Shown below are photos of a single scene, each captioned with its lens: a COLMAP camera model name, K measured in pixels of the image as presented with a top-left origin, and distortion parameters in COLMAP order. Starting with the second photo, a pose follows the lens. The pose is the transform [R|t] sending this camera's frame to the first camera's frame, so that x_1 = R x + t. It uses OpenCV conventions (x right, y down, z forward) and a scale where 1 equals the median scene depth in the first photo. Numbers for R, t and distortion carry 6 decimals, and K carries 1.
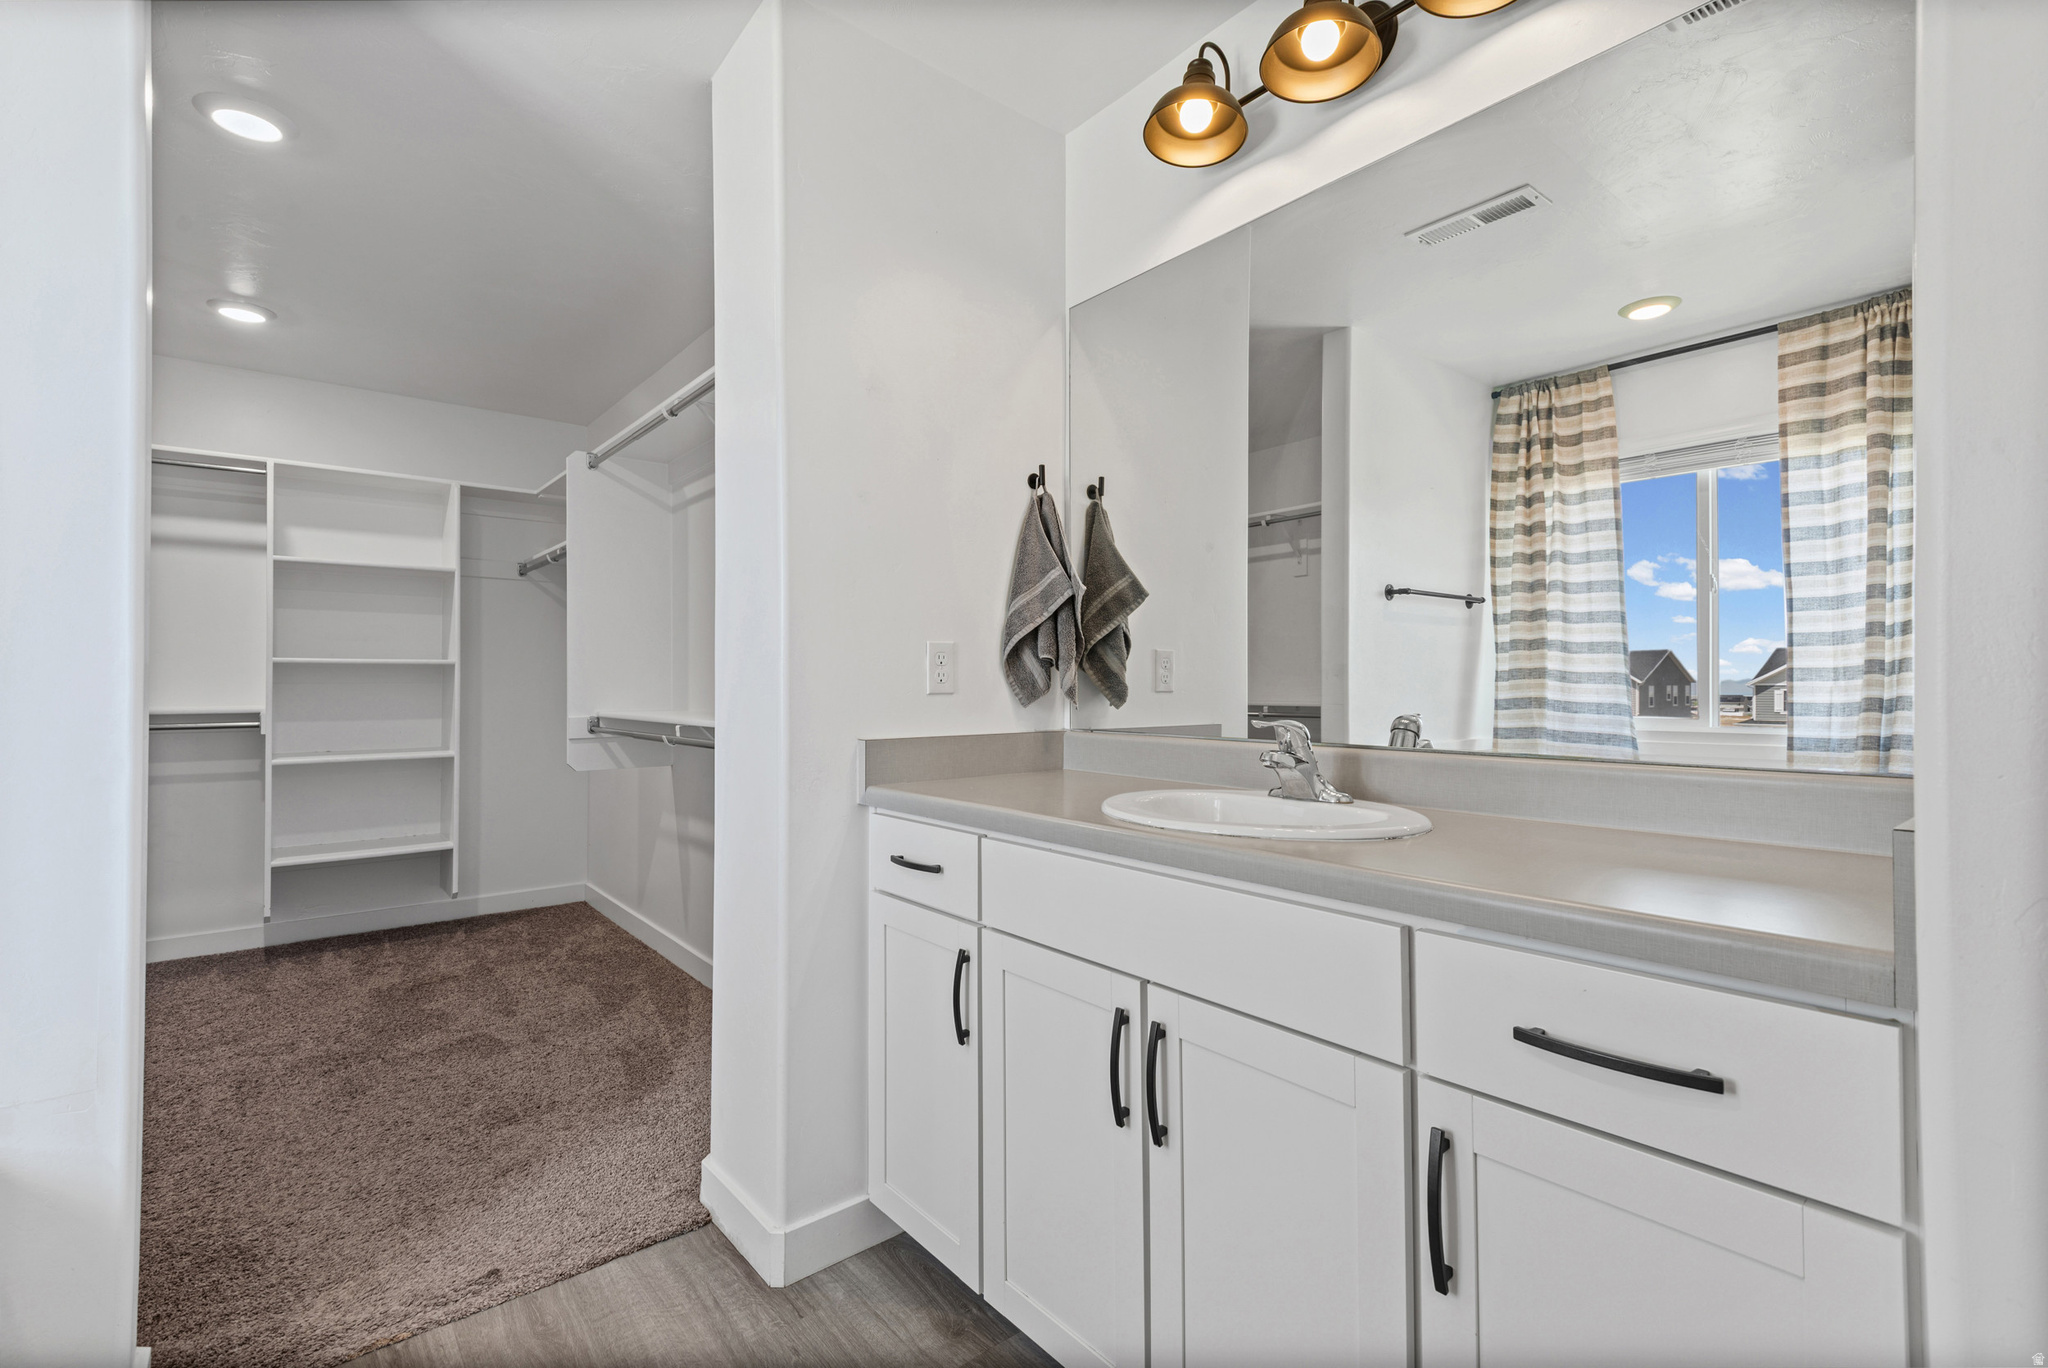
lens RADIAL K [[923.2, 0, 1022.0], [0, 923.2, 681.2], [0, 0, 1]] dist [0.028031, -0.011868]
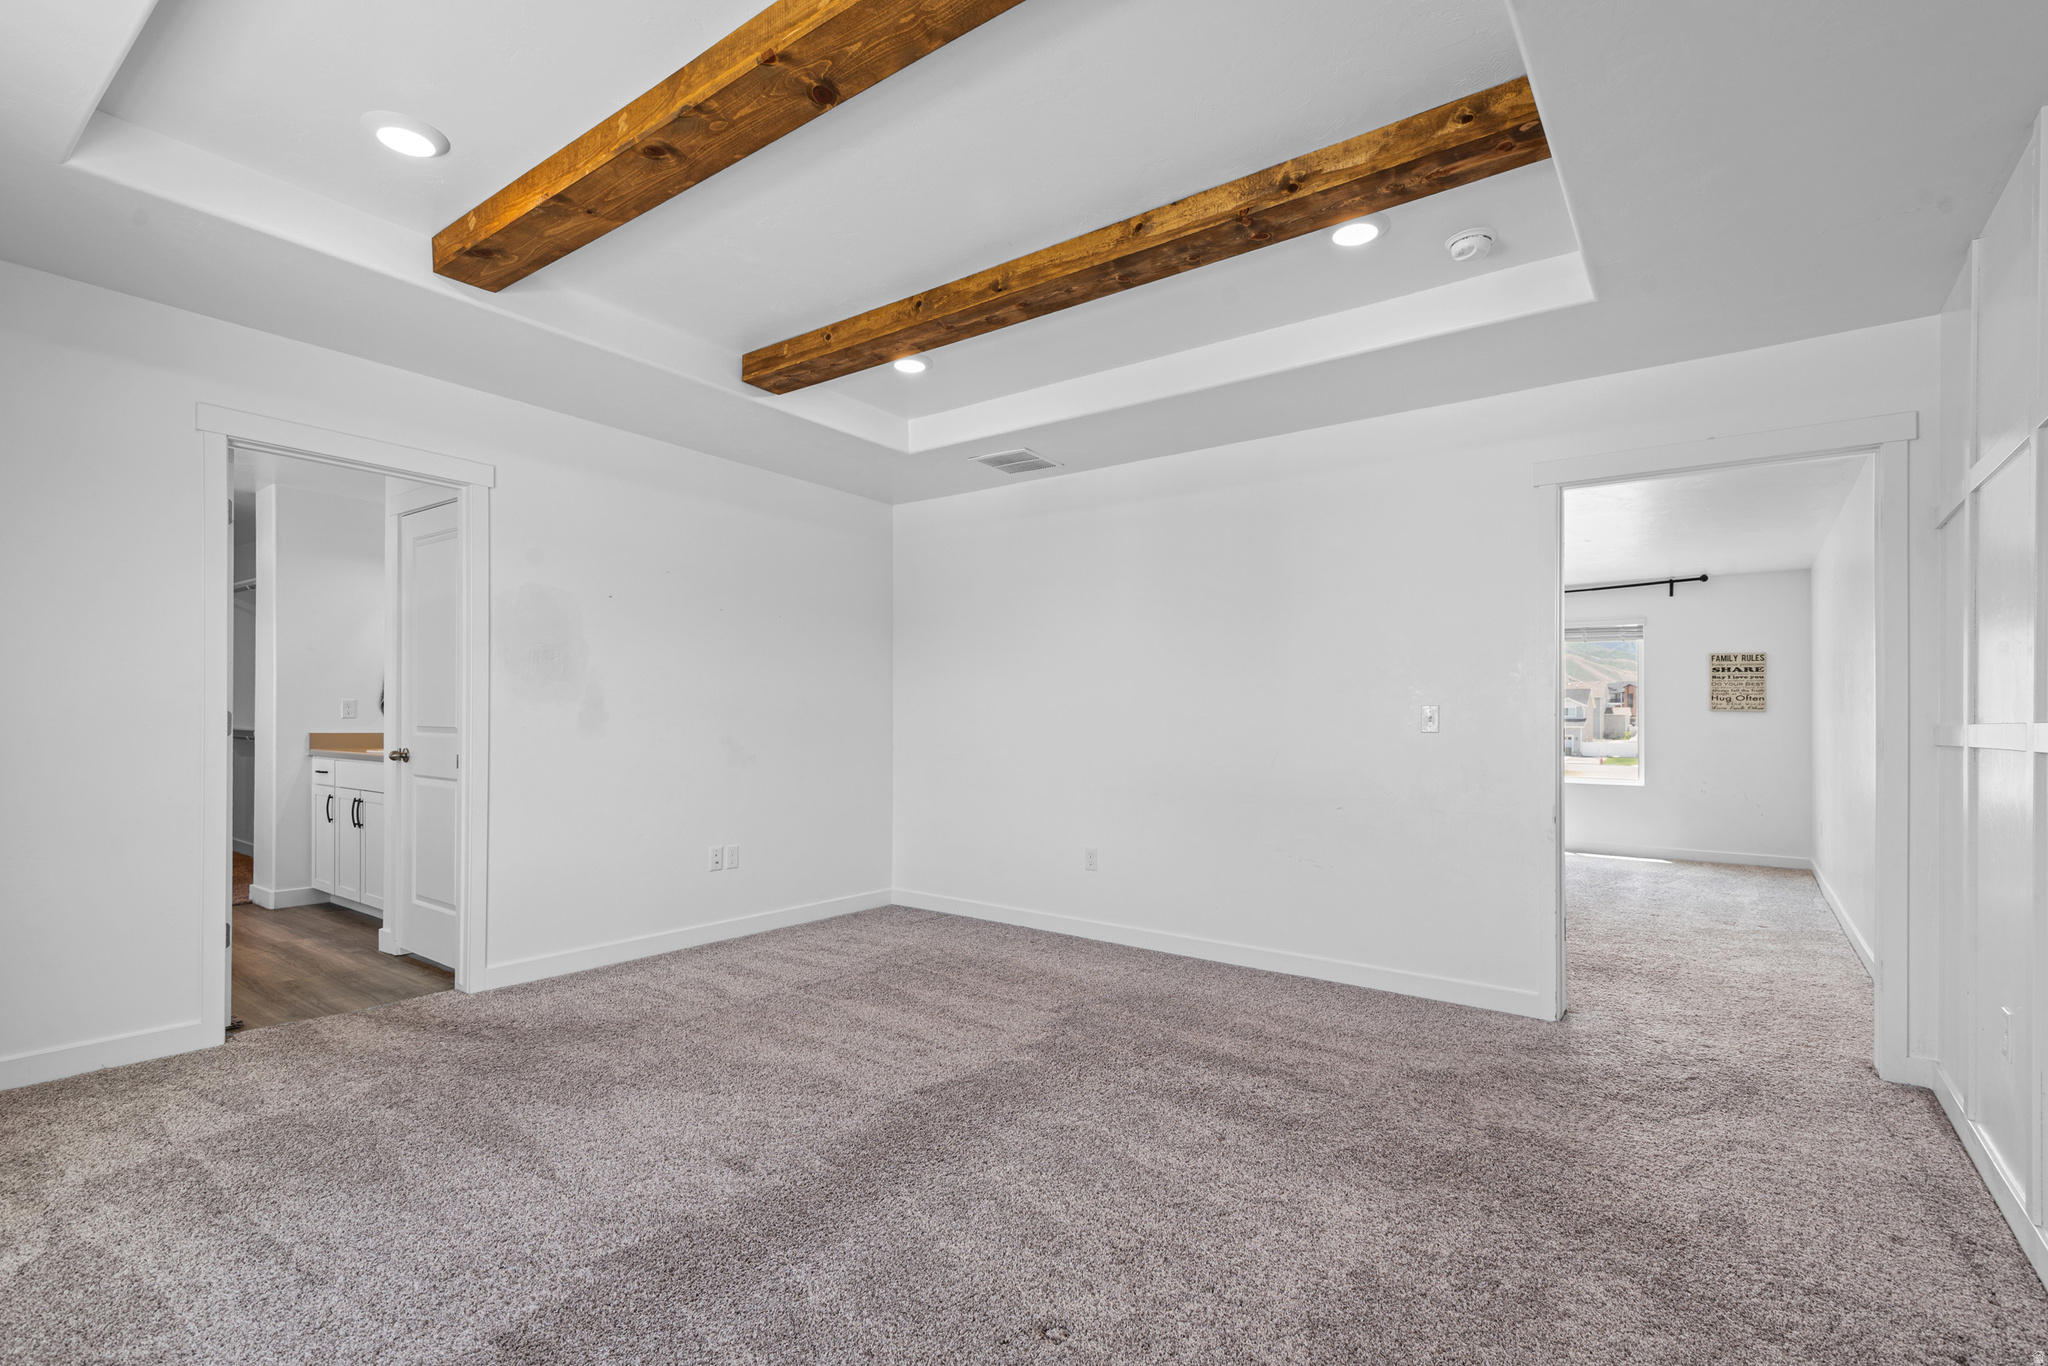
lens RADIAL K [[923.2, 0, 1028.2], [0, 923.2, 692.7], [0, 0, 1]] dist [0.028031, -0.011868]
pose [[0.968566, 0.001033, 0.248754, 1.348611], [-0.001006, 0.999999, -0.000236, -0.072179], [-0.248754, -0.000022, 0.968567, -2.548070]]
